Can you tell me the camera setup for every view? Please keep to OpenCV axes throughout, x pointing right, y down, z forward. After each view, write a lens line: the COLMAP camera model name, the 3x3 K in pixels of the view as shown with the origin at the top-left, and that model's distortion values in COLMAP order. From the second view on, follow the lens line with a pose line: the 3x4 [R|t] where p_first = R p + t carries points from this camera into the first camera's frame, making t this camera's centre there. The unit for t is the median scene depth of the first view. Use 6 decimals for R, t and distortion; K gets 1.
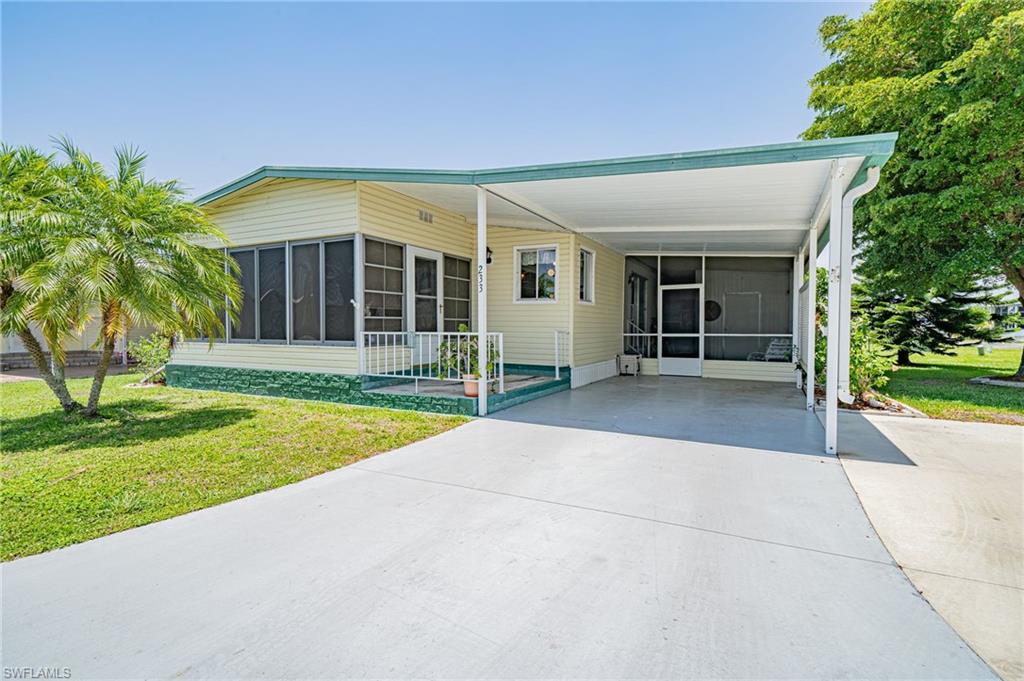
lens RADIAL K [[497.1, 0, 511.0], [0, 497.1, 335.2], [0, 0, 1]] dist [-0.028411, -0.000899]
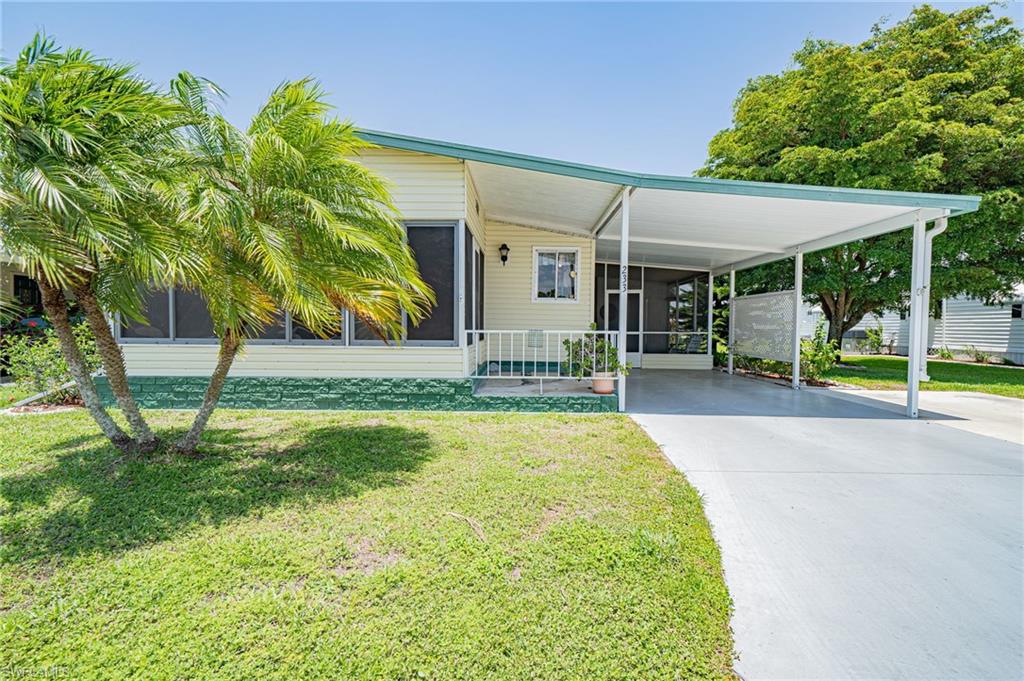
lens RADIAL K [[469.3, 0, 514.4], [0, 469.3, 343.4], [0, 0, 1]] dist [-0.014573, -0.000169]
pose [[0.896240, -0.011351, 0.443423, -0.561274], [0.000685, 0.999707, 0.024208, -0.003099], [-0.443568, -0.021393, 0.895985, 0.182423]]
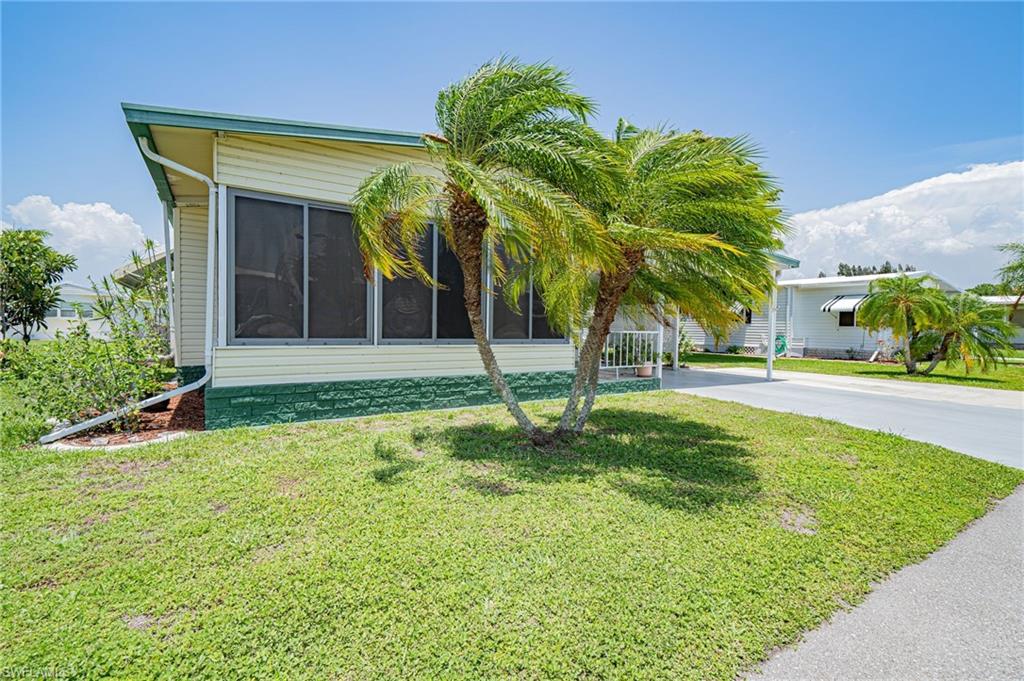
lens RADIAL K [[469.3, 0, 511.6], [0, 469.3, 336.3], [0, 0, 1]] dist [-0.014573, -0.000169]
pose [[0.506580, -0.010329, 0.862131, -1.180119], [-0.005042, 0.999876, 0.014942, -0.008049], [-0.862178, -0.011916, 0.506465, 0.553856]]
